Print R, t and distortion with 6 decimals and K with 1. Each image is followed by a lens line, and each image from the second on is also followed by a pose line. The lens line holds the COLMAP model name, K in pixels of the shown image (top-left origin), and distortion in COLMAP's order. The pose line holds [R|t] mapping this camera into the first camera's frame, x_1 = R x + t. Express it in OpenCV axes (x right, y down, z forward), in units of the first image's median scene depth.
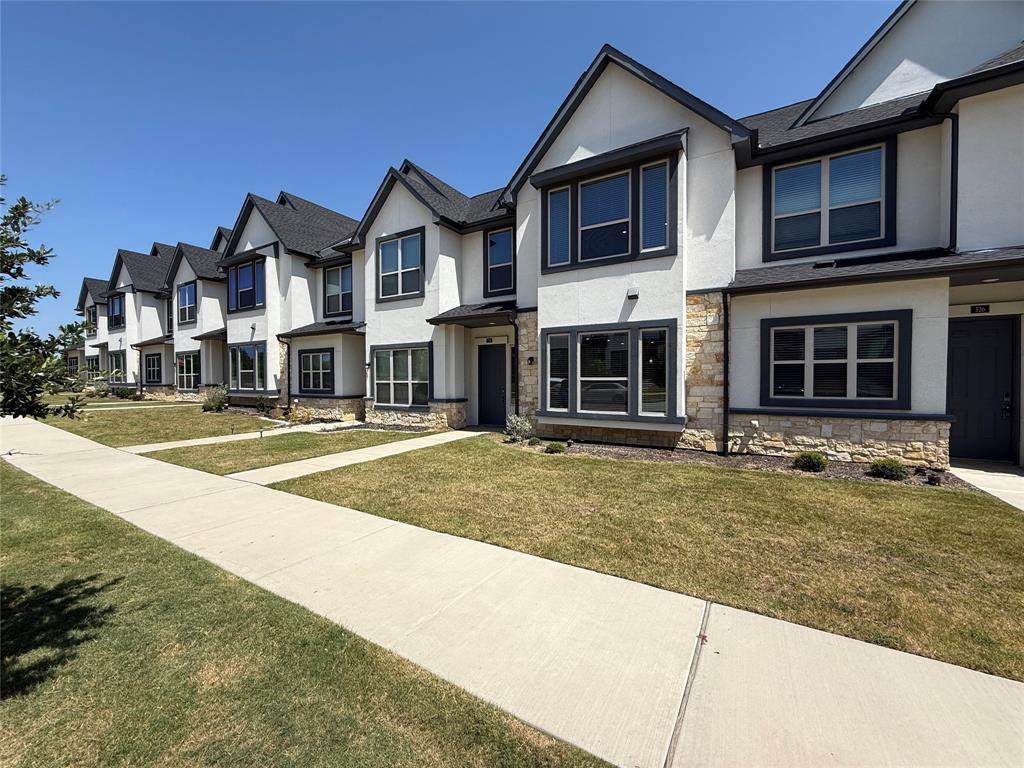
lens RADIAL K [[407.7, 0, 512.0], [0, 407.7, 384.0], [0, 0, 1]] dist [0.001627, 0.000117]
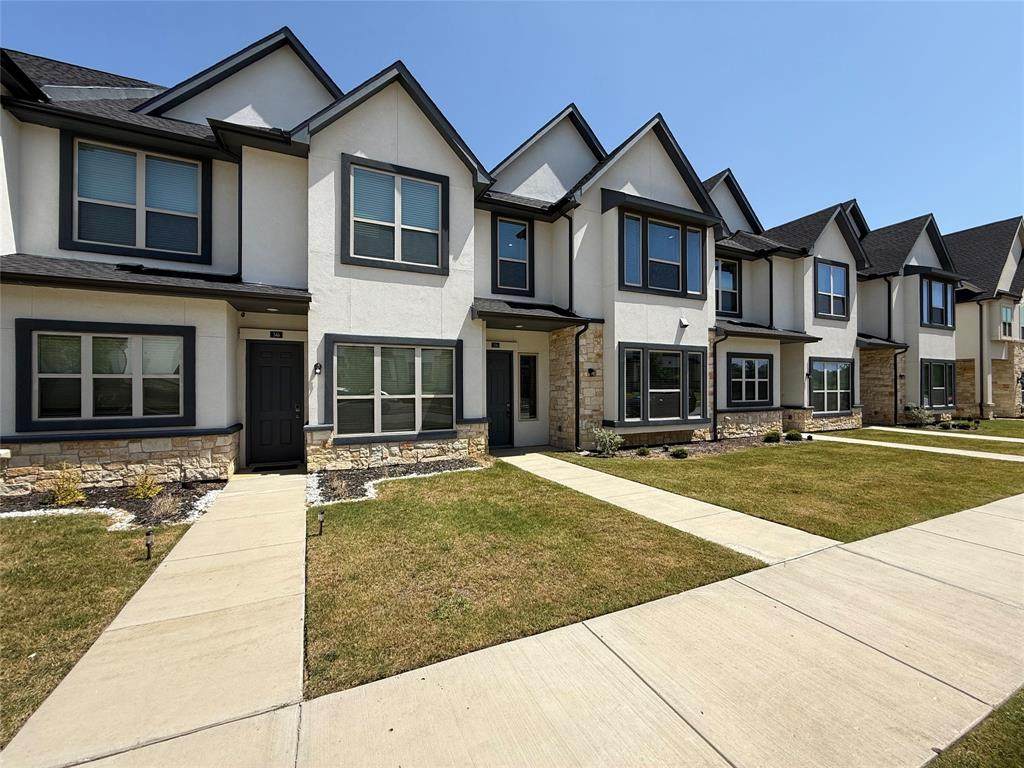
lens RADIAL K [[407.7, 0, 512.0], [0, 407.7, 384.0], [0, 0, 1]] dist [0.001627, 0.000117]
pose [[0.559286, 0.008773, 0.828928, -0.922975], [0.014367, 0.999691, -0.020273, -0.012681], [-0.828850, 0.023248, 0.558987, 0.646187]]
